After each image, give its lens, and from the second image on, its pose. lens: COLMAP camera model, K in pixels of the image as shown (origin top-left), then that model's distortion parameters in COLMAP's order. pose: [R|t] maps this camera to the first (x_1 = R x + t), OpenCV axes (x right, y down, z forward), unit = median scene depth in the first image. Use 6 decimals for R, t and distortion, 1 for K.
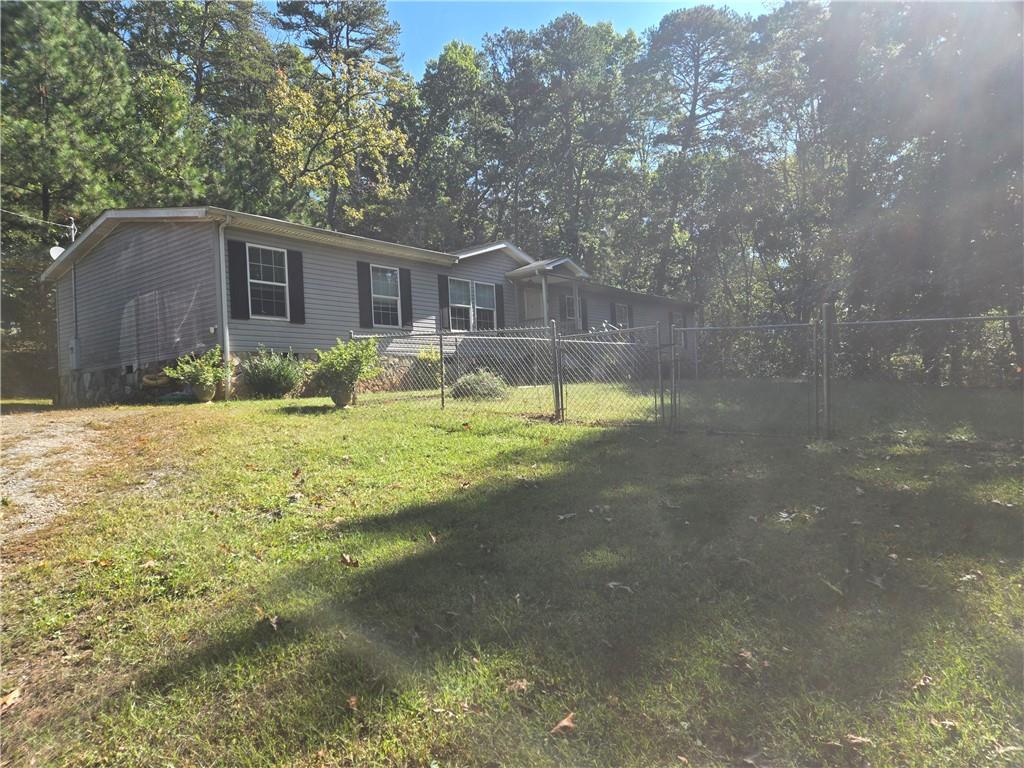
lens RADIAL K [[684.7, 0, 505.0], [0, 684.7, 384.0], [0, 0, 1]] dist [0.083851, -0.069686]
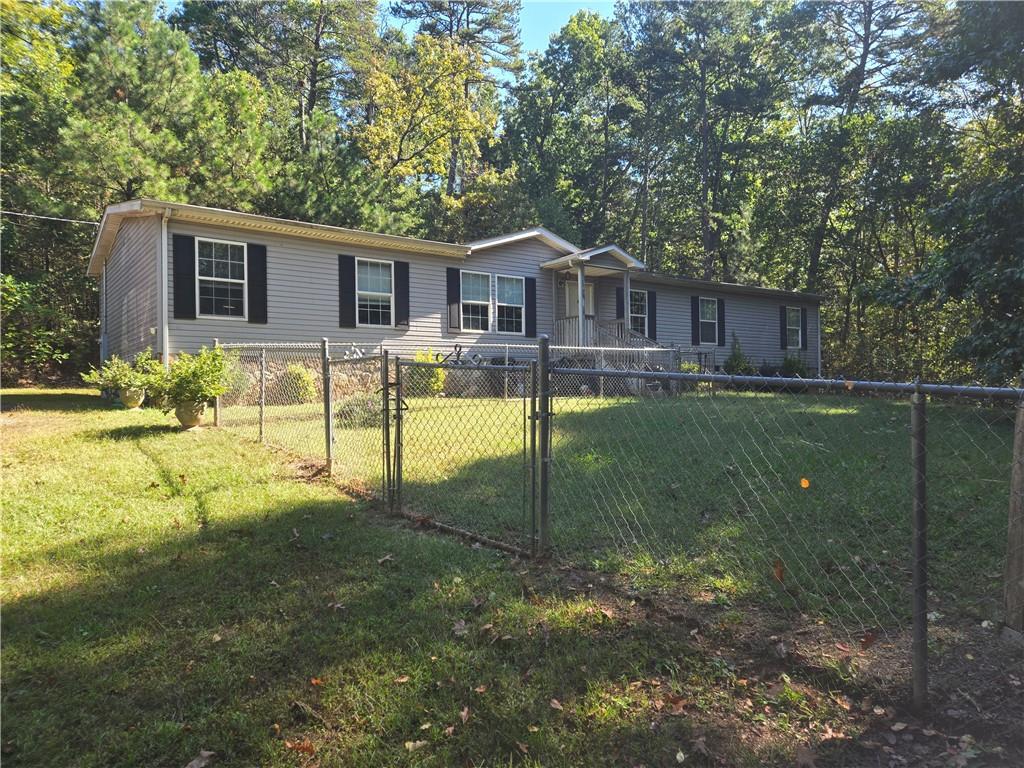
lens RADIAL K [[684.7, 0, 511.0], [0, 684.7, 387.9], [0, 0, 1]] dist [0.083851, -0.069686]
pose [[0.967421, 0.036005, -0.250601, 0.189885], [-0.029983, 0.999164, 0.027806, -0.026879], [0.251393, -0.019387, 0.967691, 0.135557]]
